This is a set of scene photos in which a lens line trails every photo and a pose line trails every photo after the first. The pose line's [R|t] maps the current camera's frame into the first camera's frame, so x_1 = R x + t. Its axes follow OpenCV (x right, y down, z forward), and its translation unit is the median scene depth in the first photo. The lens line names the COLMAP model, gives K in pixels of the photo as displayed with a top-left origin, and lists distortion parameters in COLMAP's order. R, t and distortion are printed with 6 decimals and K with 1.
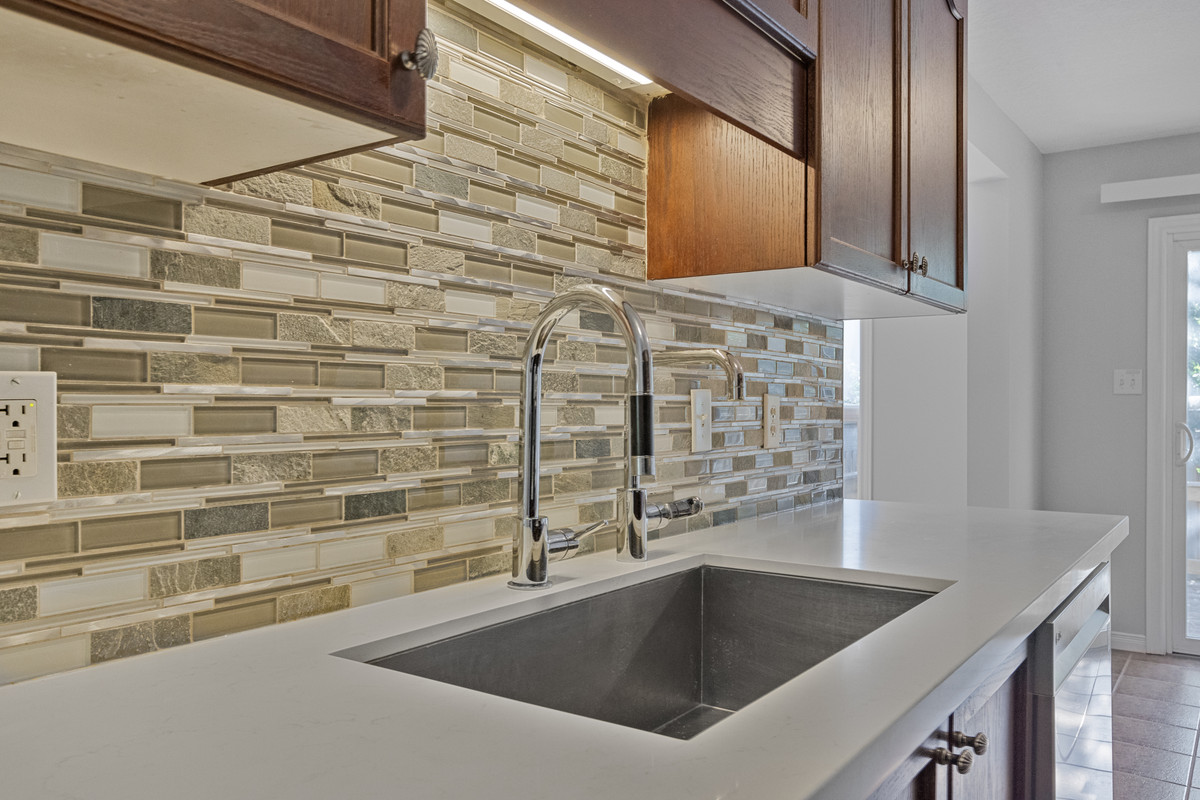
lens RADIAL K [[941.7, 0, 601.3], [0, 941.7, 403.1], [0, 0, 1]] dist [0.005580, 0.001078]
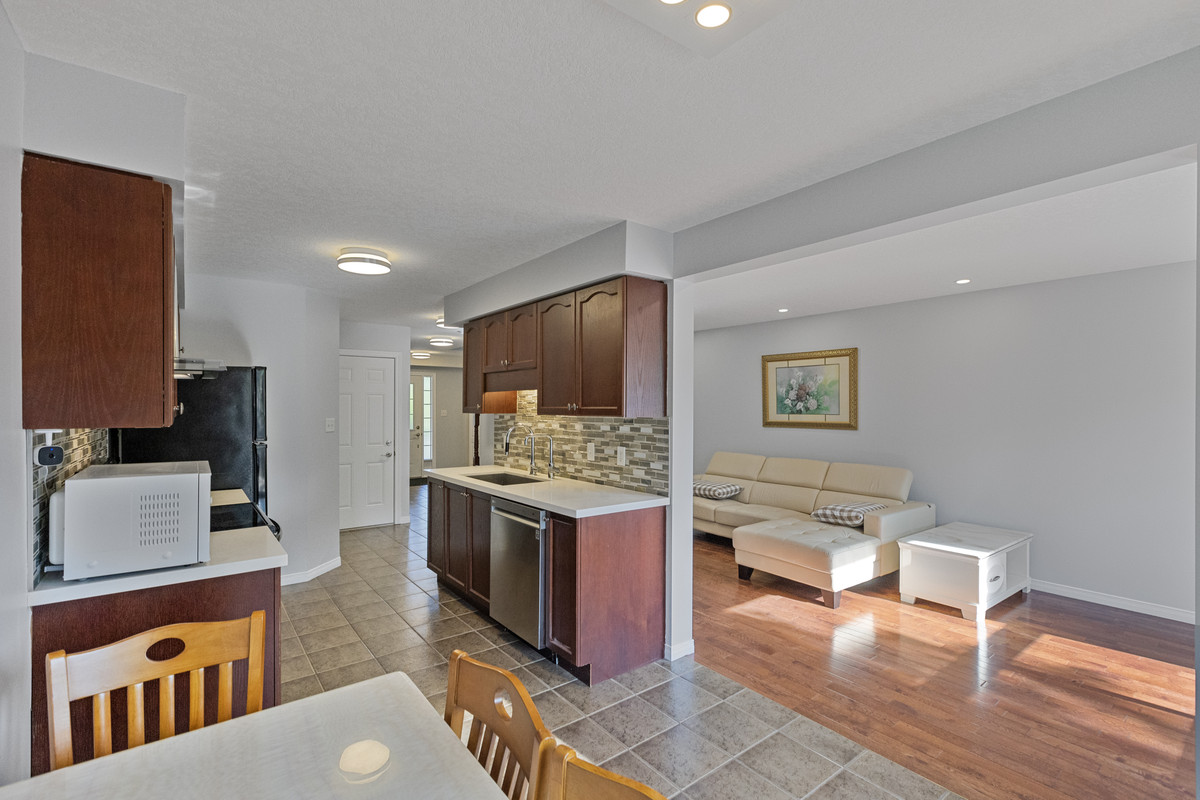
lens RADIAL K [[546.6, 0, 602.3], [0, 546.6, 401.0], [0, 0, 1]] dist [0.002738, -0.000368]
pose [[-0.310381, 0.006539, -0.950590, 2.788940], [0.019483, 0.999810, 0.000516, -0.235669], [0.950413, -0.018360, -0.310450, 2.305396]]
